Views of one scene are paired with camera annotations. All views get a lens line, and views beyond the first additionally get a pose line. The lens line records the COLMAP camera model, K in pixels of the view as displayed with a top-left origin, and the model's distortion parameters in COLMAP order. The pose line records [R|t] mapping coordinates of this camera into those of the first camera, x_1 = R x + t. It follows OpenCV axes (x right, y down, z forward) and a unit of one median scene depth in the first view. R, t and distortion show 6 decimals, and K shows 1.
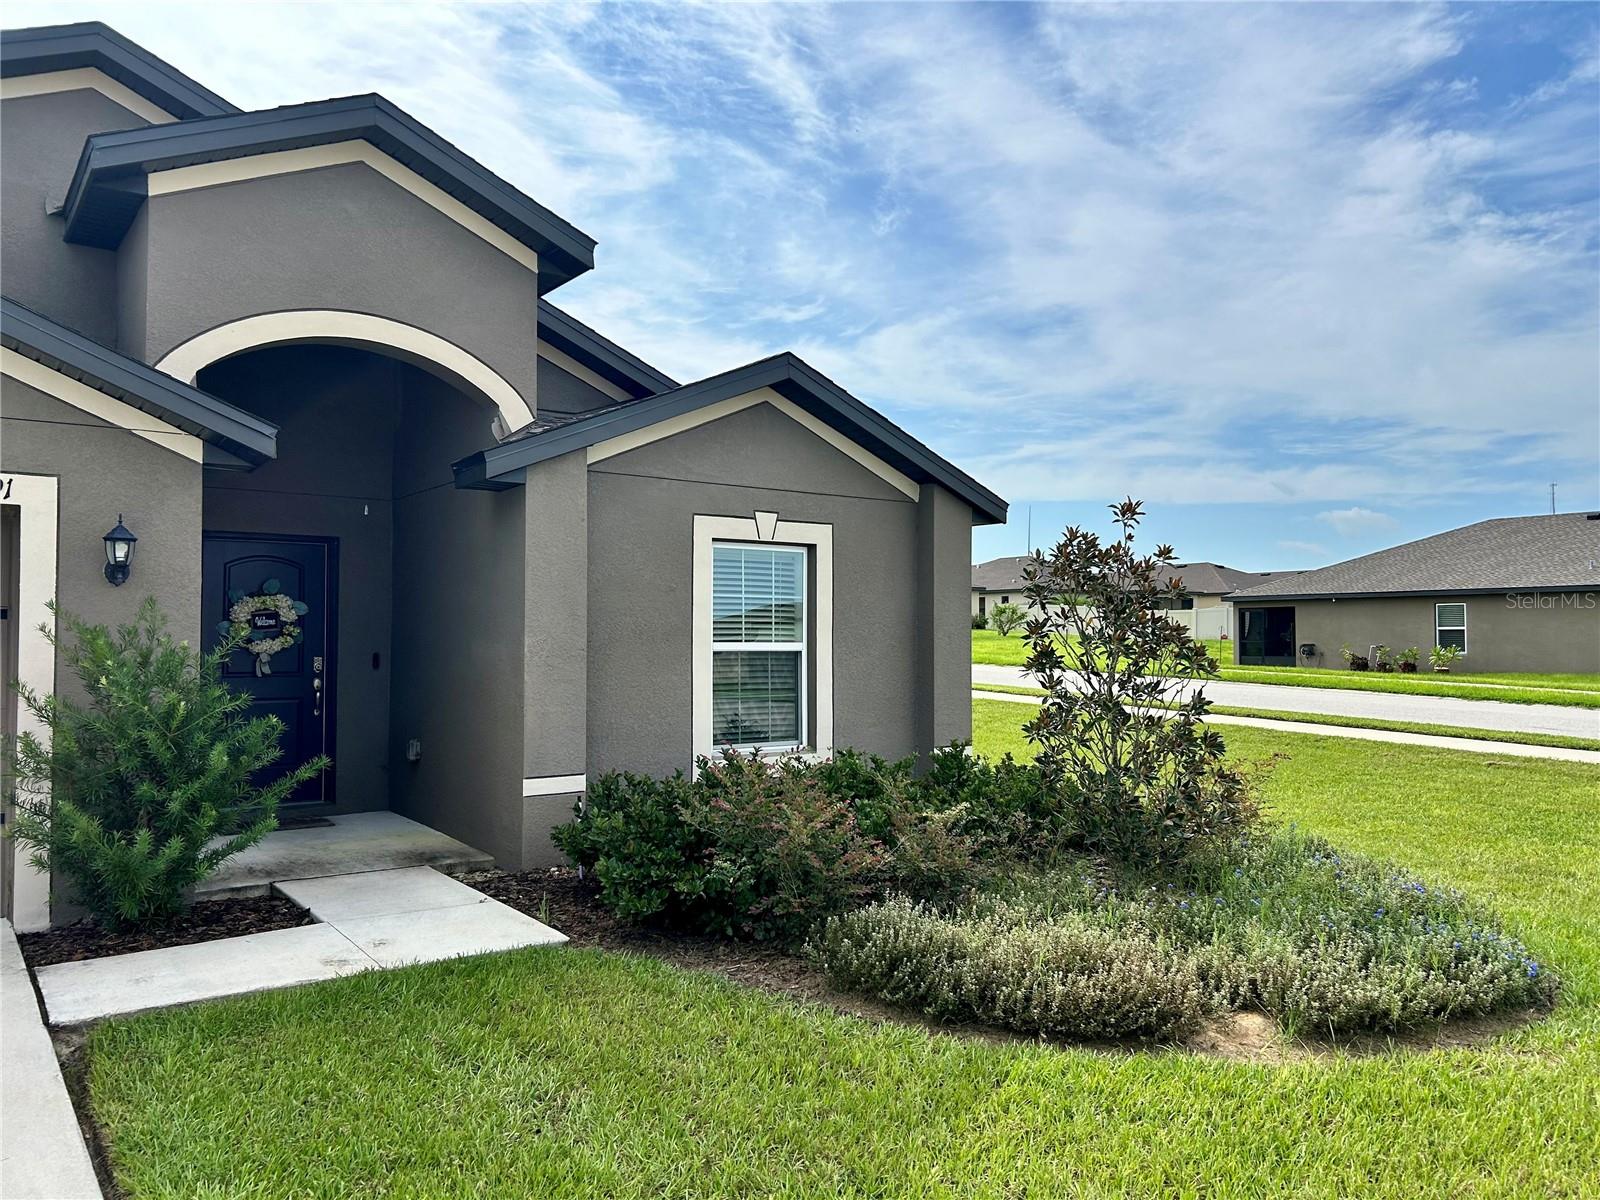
lens RADIAL K [[1172.2, 0, 800.0], [0, 1172.2, 600.0], [0, 0, 1]] dist [0.056756, -0.096897]
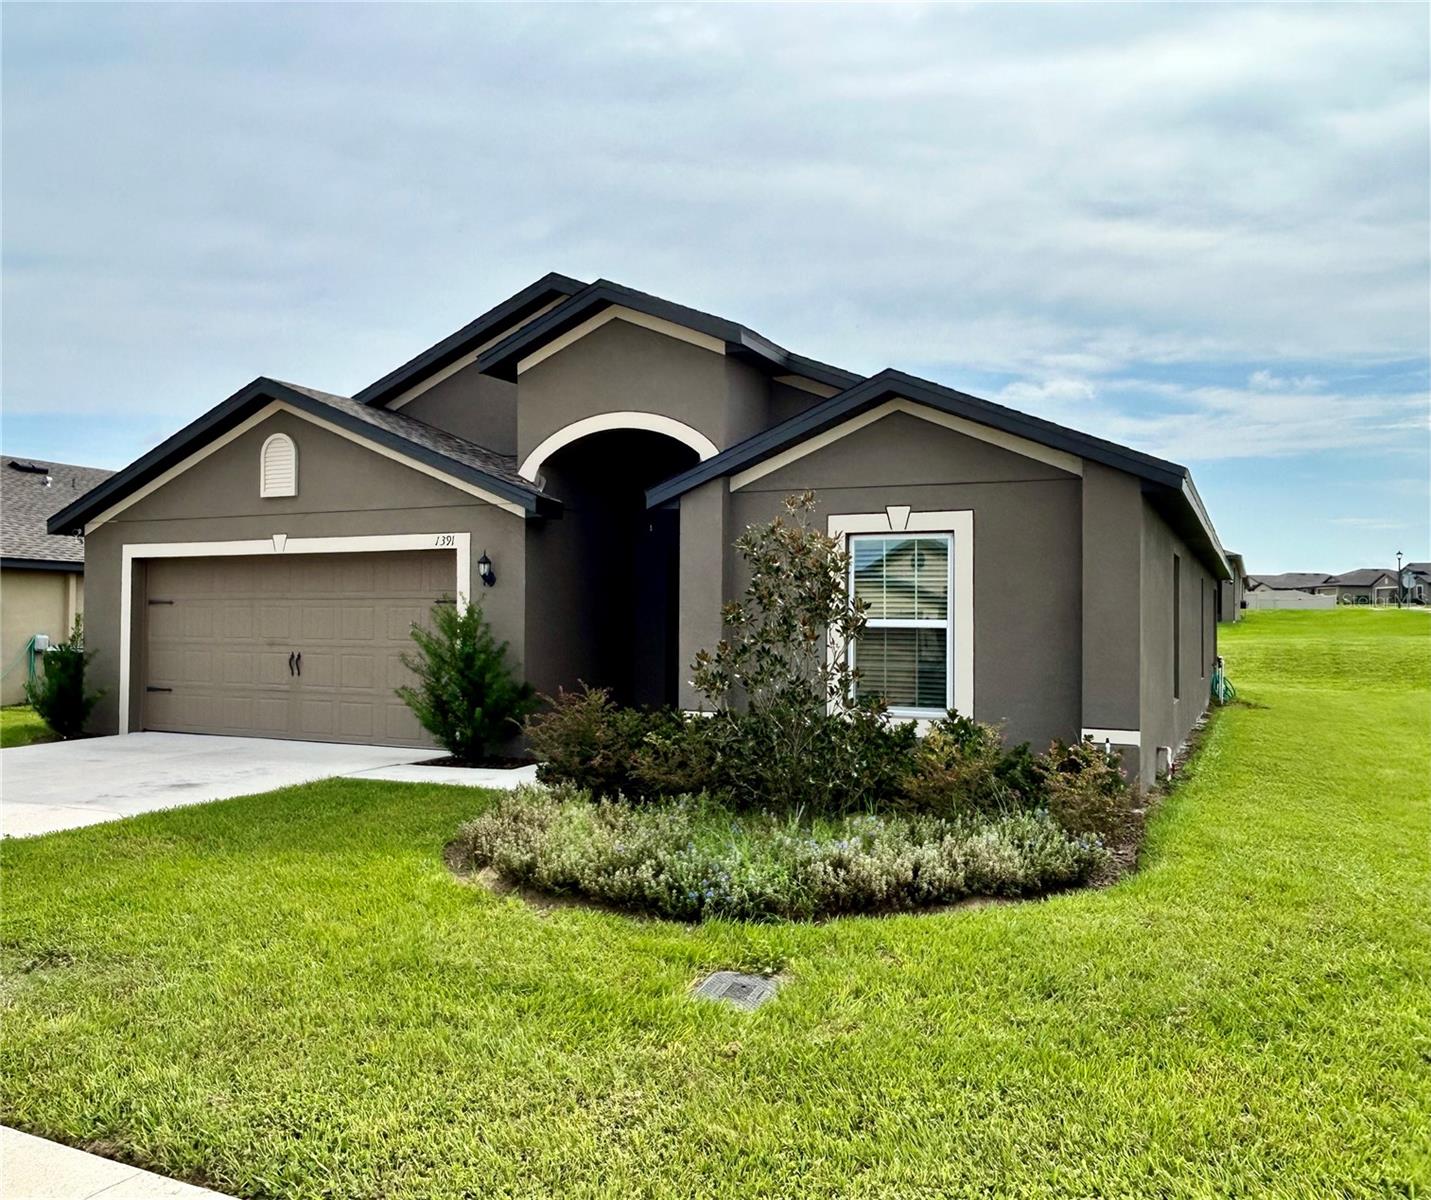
lens RADIAL K [[1218.2, 0, 636.3], [0, 1218.2, 602.0], [0, 0, 1]] dist [0.032824, -0.012499]
pose [[0.435149, -0.010213, -0.900301, 1.099216], [0.020937, 0.999780, -0.001222, 0.017746], [0.900115, -0.018318, 0.435267, 0.289333]]
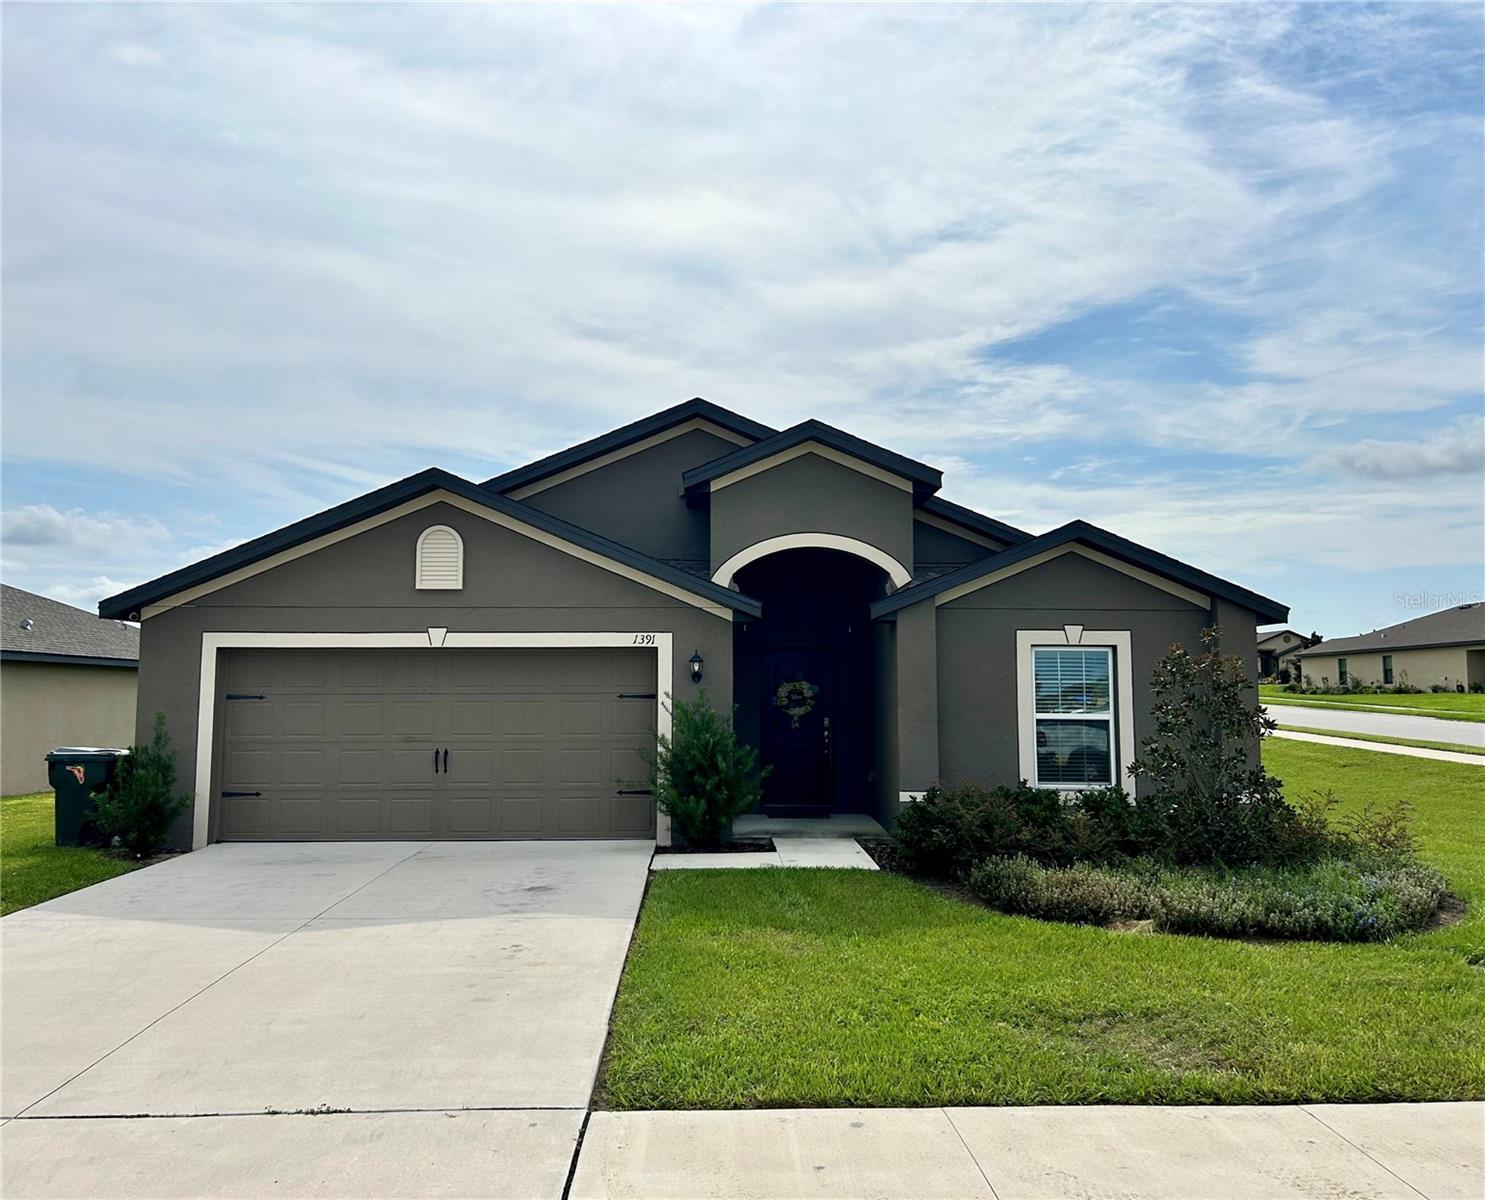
lens RADIAL K [[1163.6, 0, 742.5], [0, 1163.6, 600.0], [0, 0, 1]] dist [0.047808, -0.000313]
pose [[0.817570, -0.044426, -0.574113, 0.565209], [0.014914, 0.998319, -0.056012, -0.035324], [0.575636, 0.037231, 0.816858, -0.536089]]
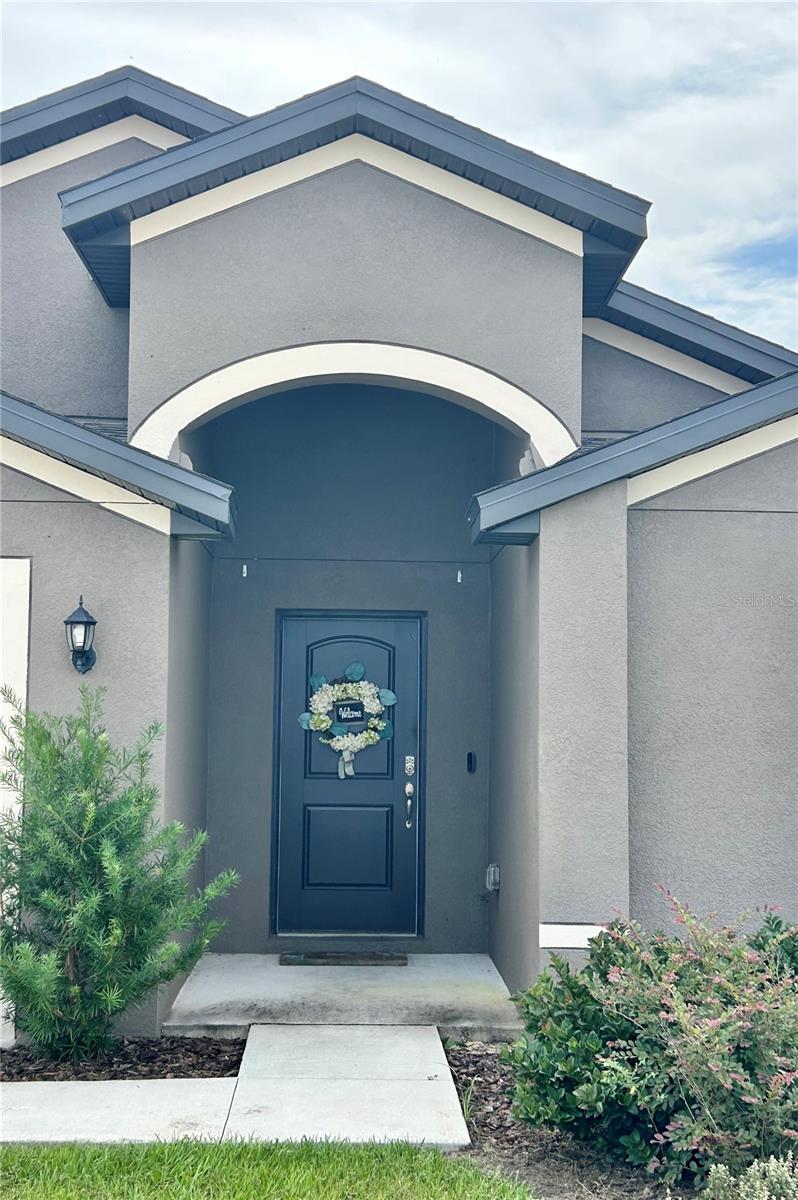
lens RADIAL K [[1606.1, 0, 399.0], [0, 1606.1, 600.0], [0, 0, 1]] dist [0.121772, -0.014622]
pose [[0.819574, -0.037620, -0.571738, 0.284474], [0.006878, 0.998416, -0.055835, 0.002323], [0.572933, 0.041829, 0.818534, 0.092635]]
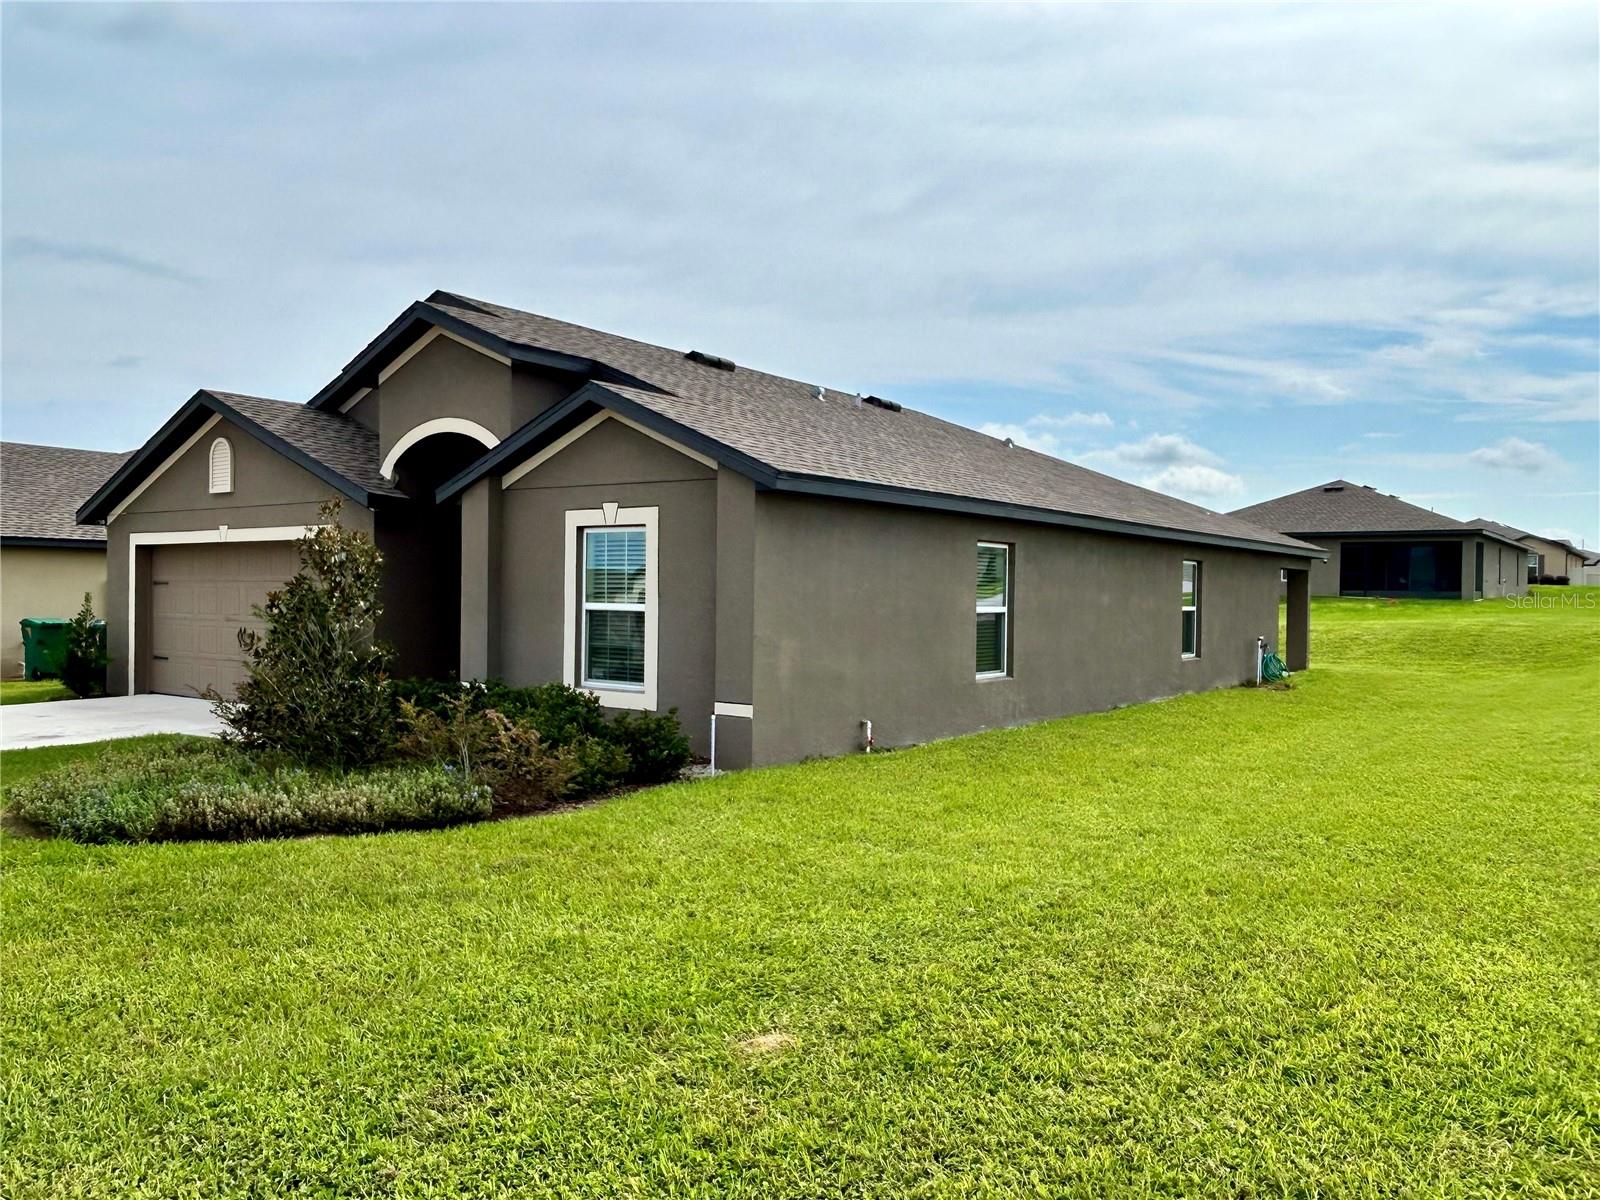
lens RADIAL K [[1217.5, 0, 800.0], [0, 1217.5, 600.0], [0, 0, 1]] dist [0.003715, 0.001688]
pose [[0.285358, 0.010788, -0.958360, 1.528143], [0.018636, 0.999685, 0.016802, 0.015152], [0.958240, -0.022654, 0.285067, 0.961036]]
